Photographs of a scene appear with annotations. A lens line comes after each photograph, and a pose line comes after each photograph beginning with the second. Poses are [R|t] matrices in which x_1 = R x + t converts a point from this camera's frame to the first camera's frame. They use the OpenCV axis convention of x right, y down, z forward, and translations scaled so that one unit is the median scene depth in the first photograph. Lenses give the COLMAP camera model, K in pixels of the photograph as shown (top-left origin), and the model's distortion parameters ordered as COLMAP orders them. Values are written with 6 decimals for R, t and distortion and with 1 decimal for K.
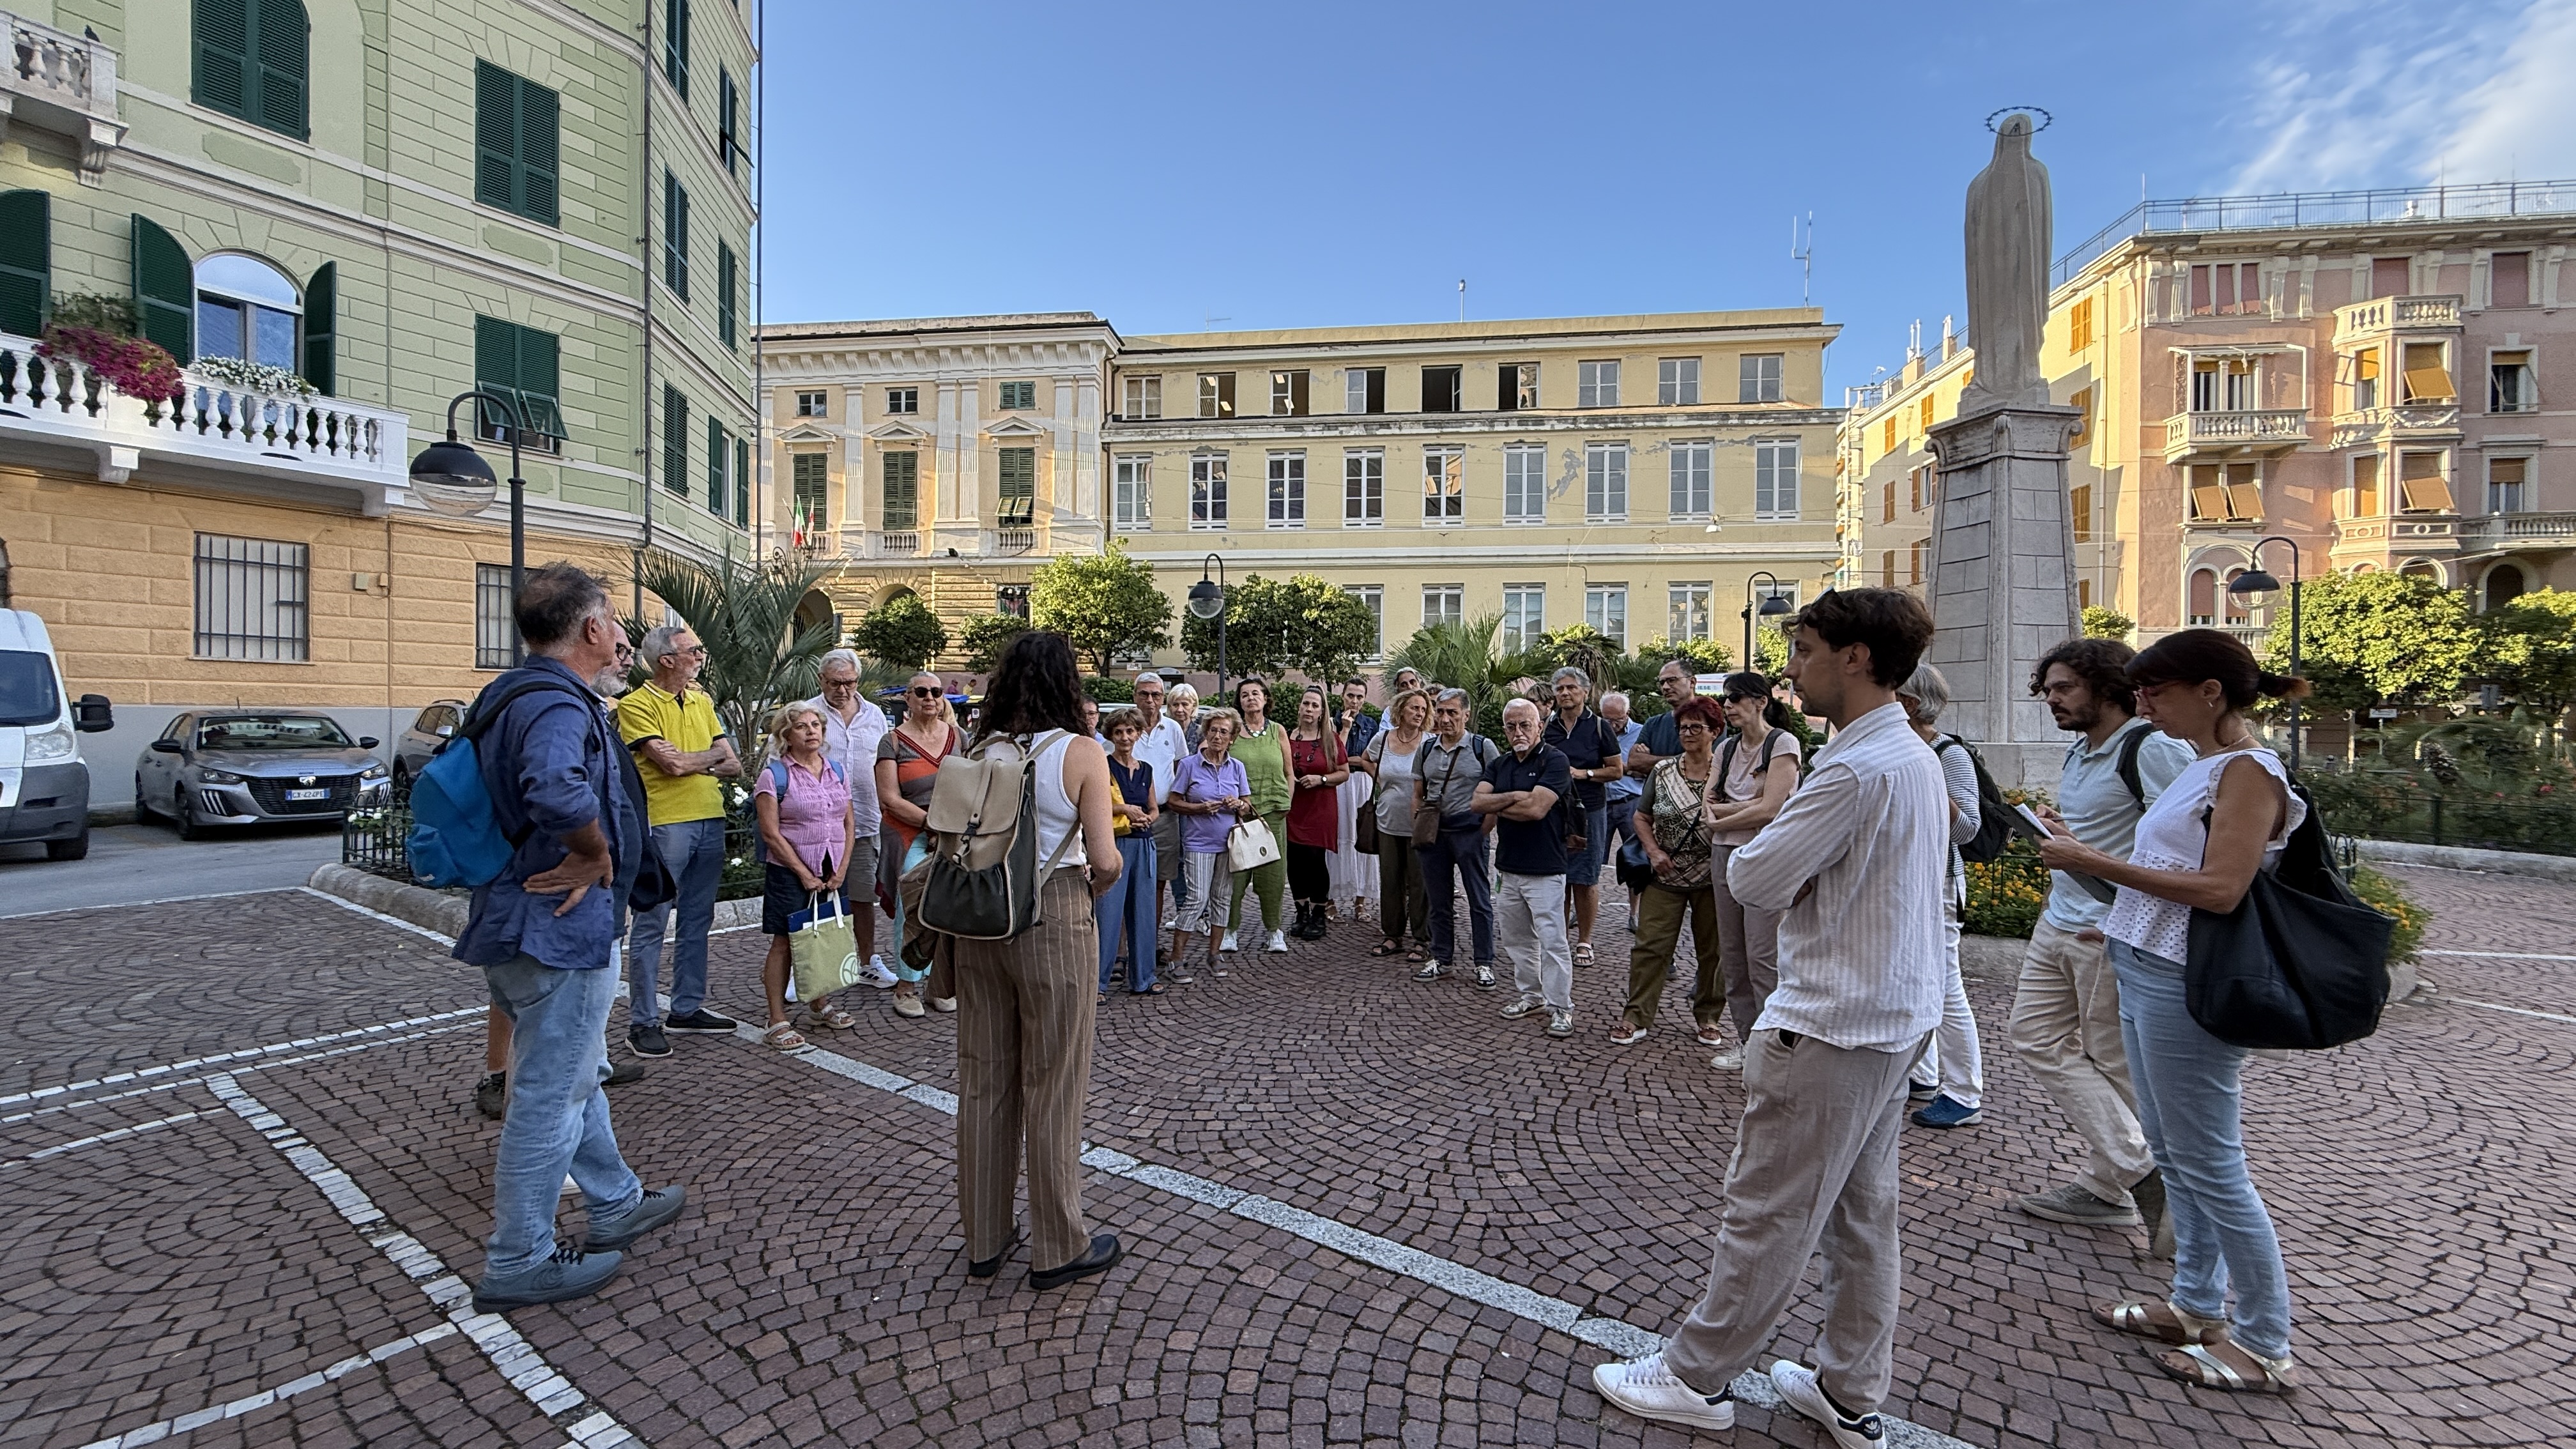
lens RADIAL K [[1030.8, 0, 1284.1], [0, 1030.8, 726.9], [0, 0, 1]] dist [-0.000302, -0.000471]
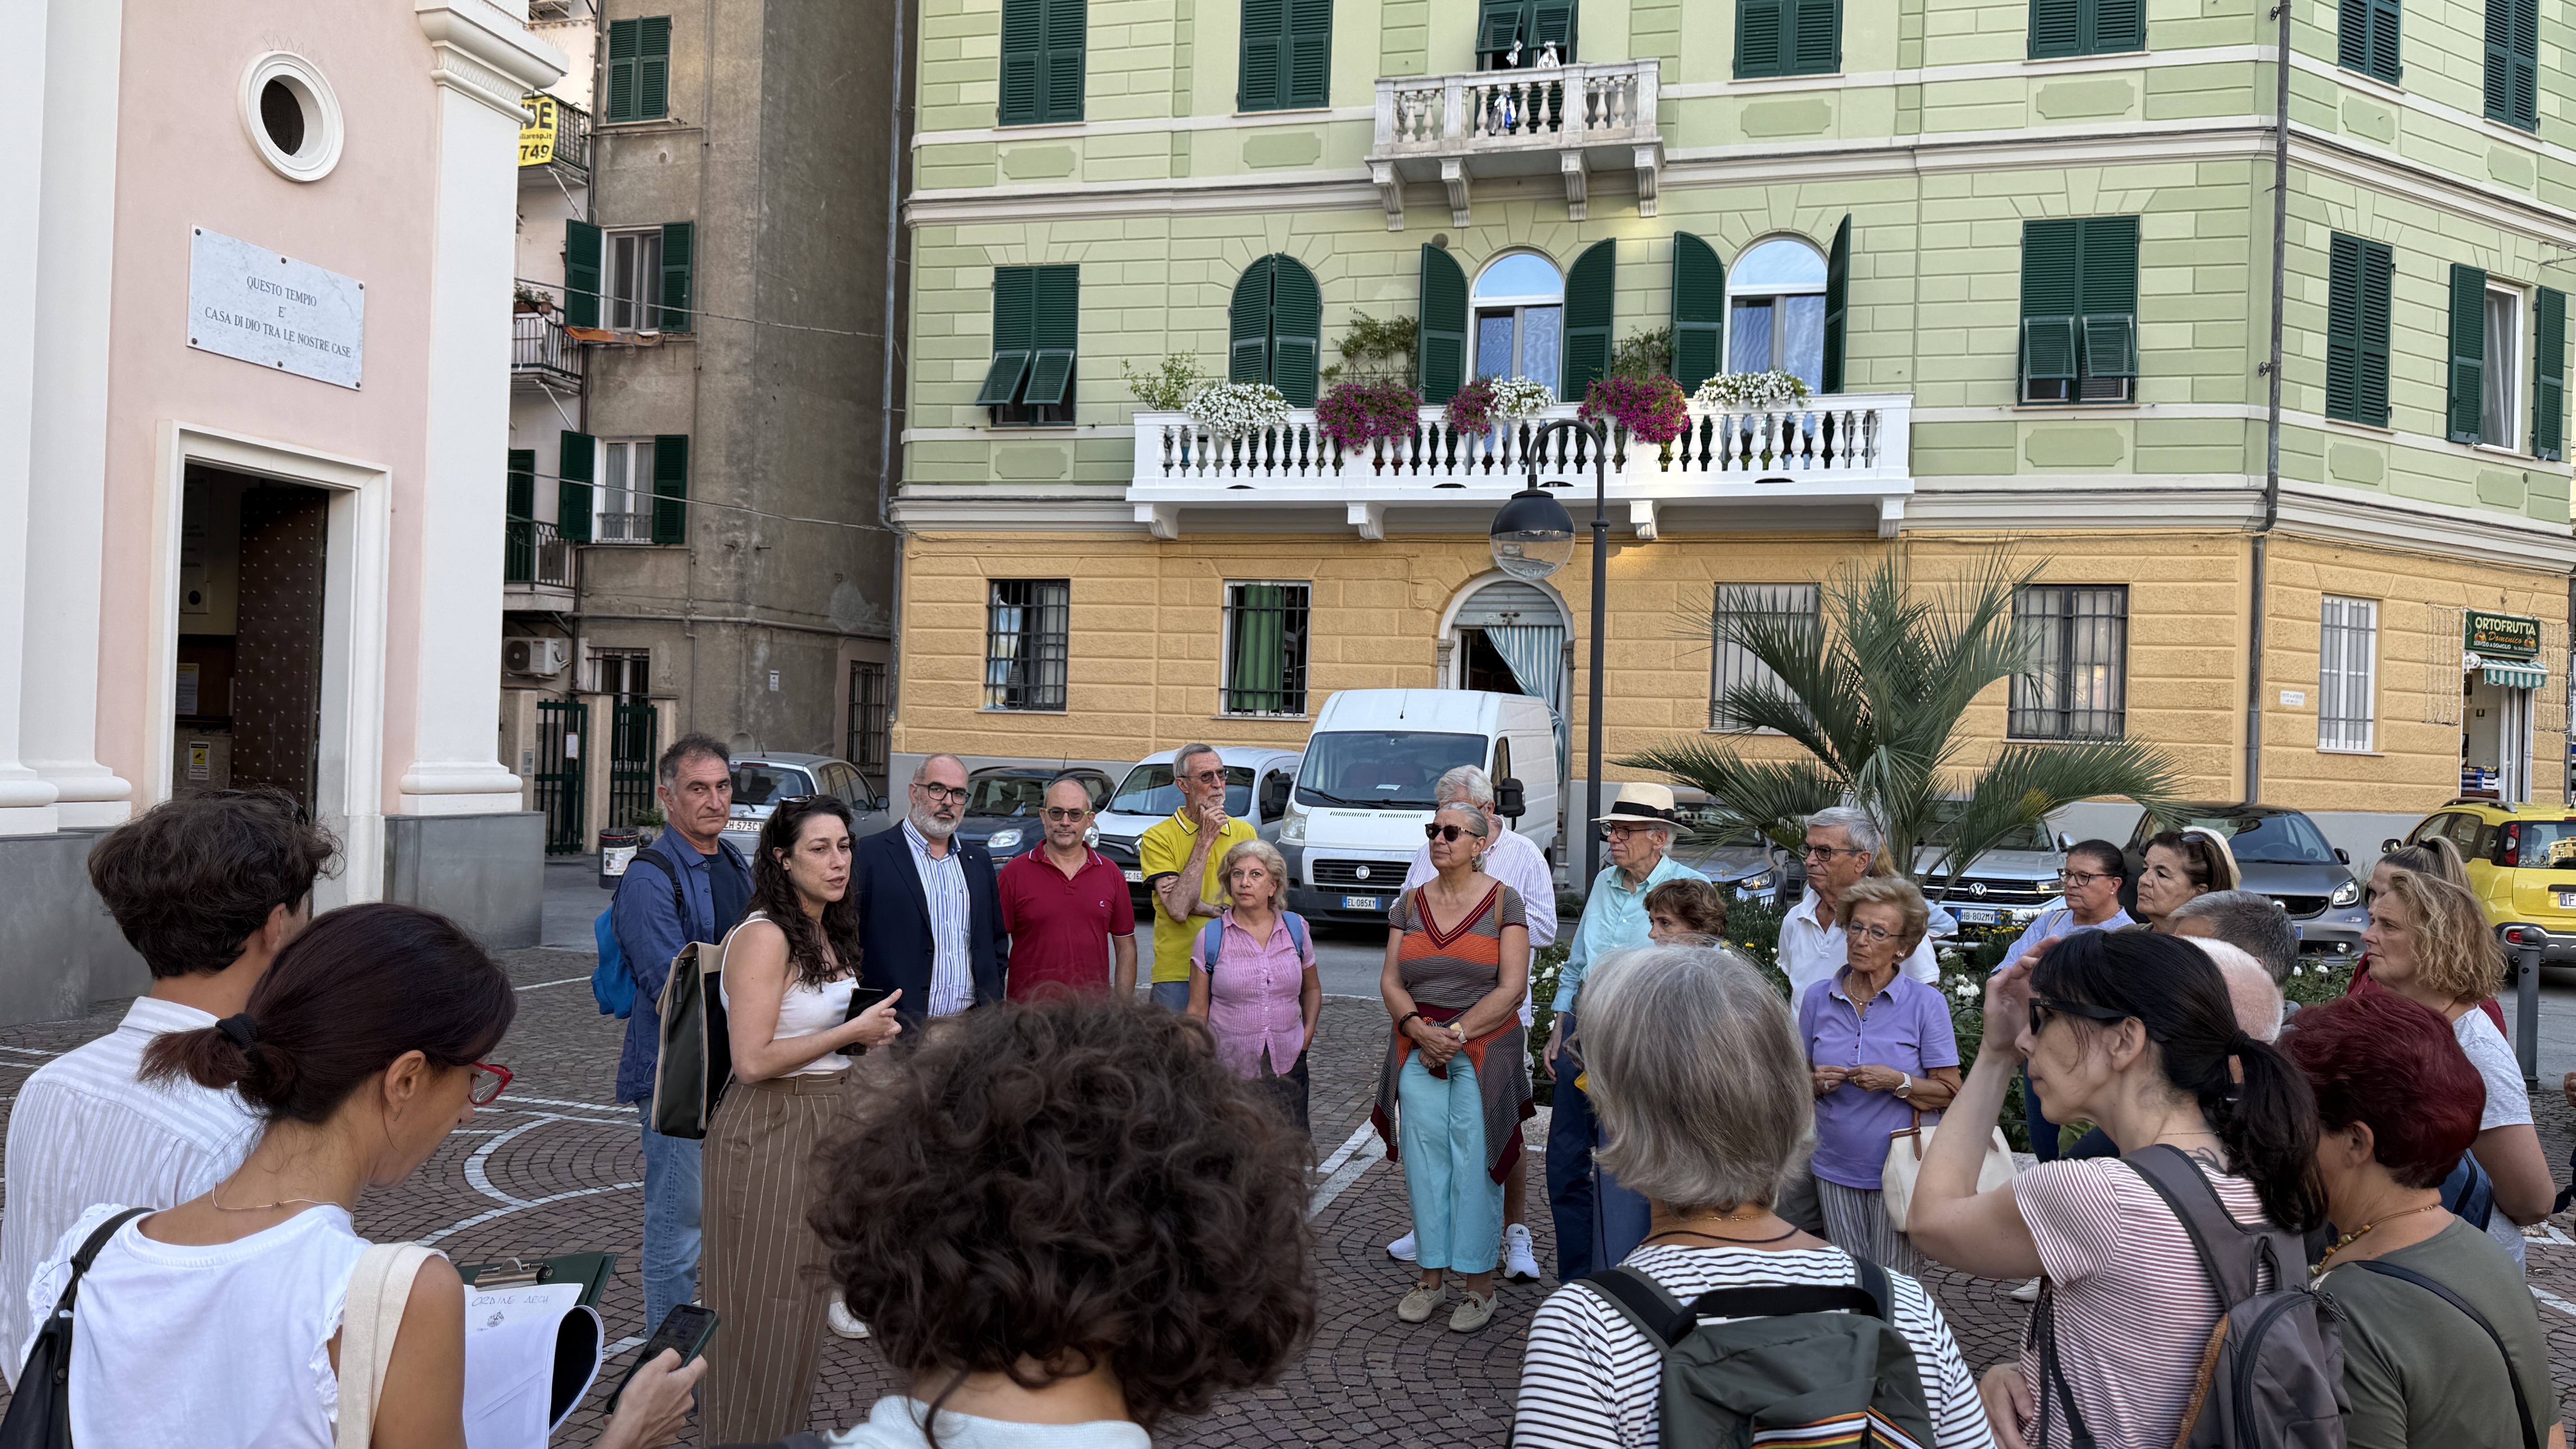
lens RADIAL K [[1788.0, 0, 1284.5], [0, 1788.0, 739.4], [0, 0, 1]] dist [0.179852, -0.375626]
pose [[0.307736, -0.001257, -0.951471, 0.242766], [-0.036741, 0.999238, -0.013203, -0.024908], [0.950762, 0.039021, 0.307455, 0.190418]]
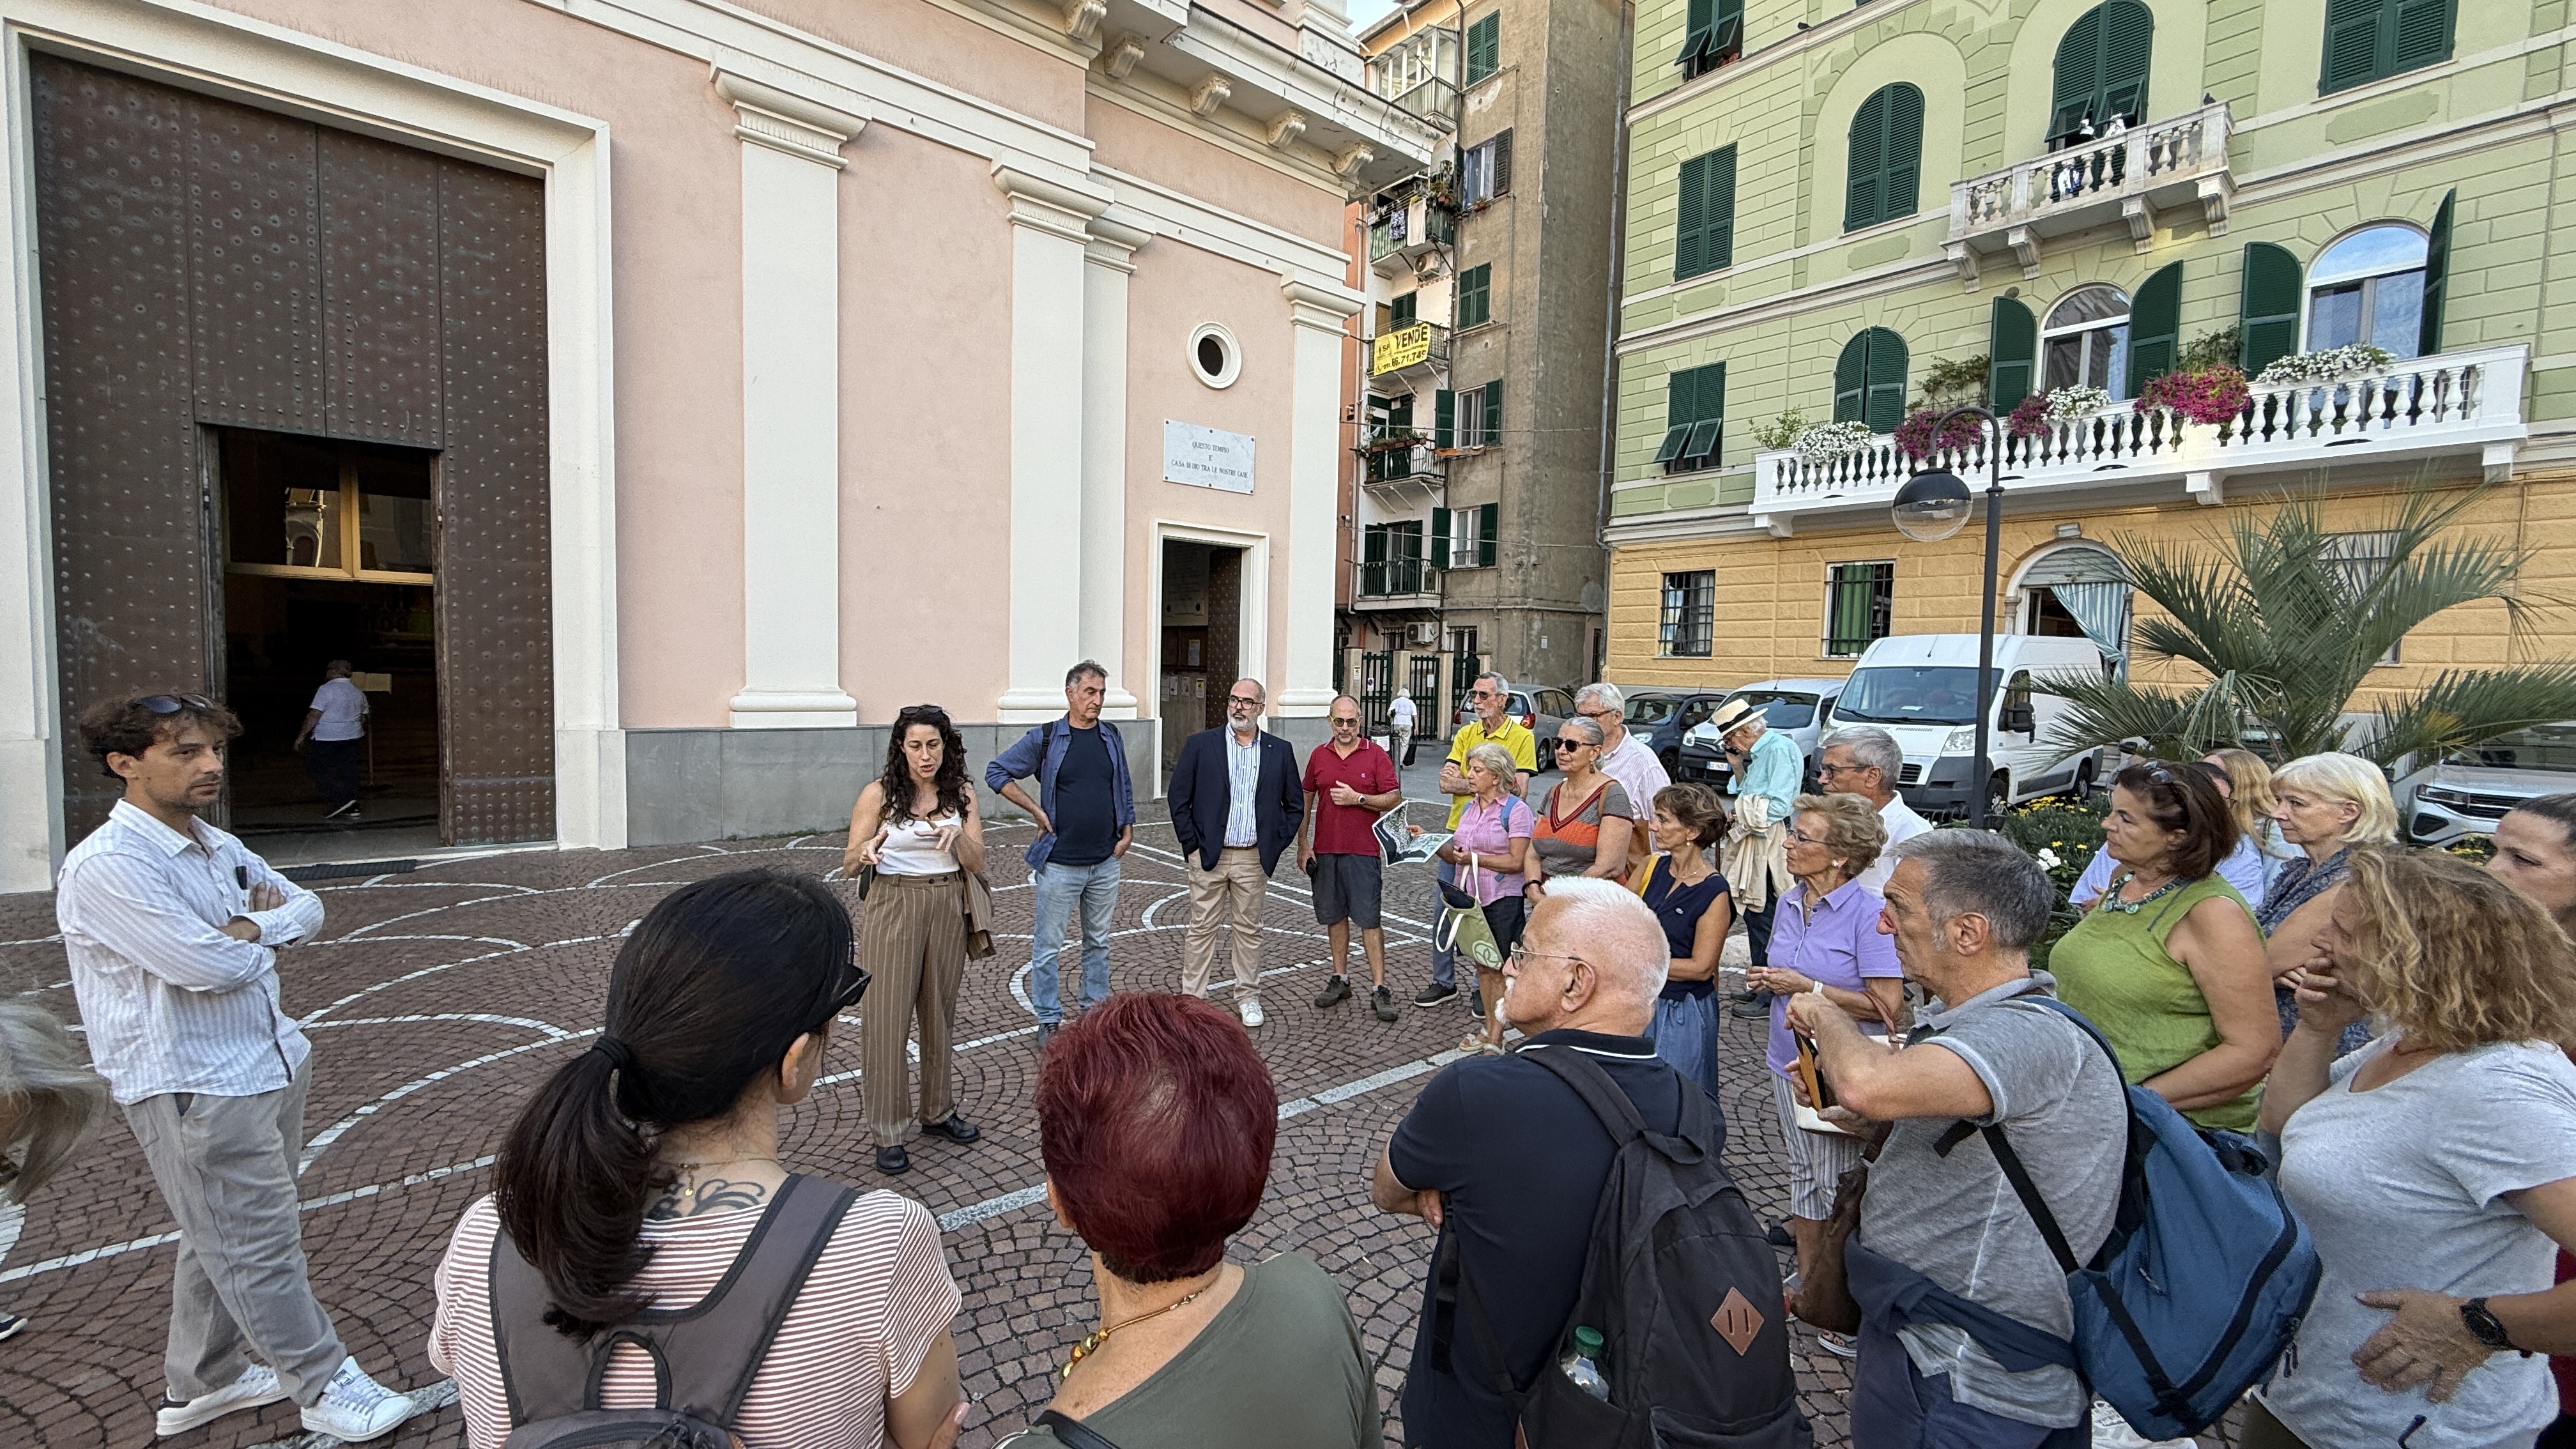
lens RADIAL K [[1034.4, 0, 1276.3], [0, 1034.4, 724.7], [0, 0, 1]] dist [0.000711, -0.000200]
pose [[-0.291703, 0.041657, -0.955601, 0.185748], [-0.031169, 0.998107, 0.053024, -0.027955], [0.956001, 0.045252, -0.289852, 0.338040]]
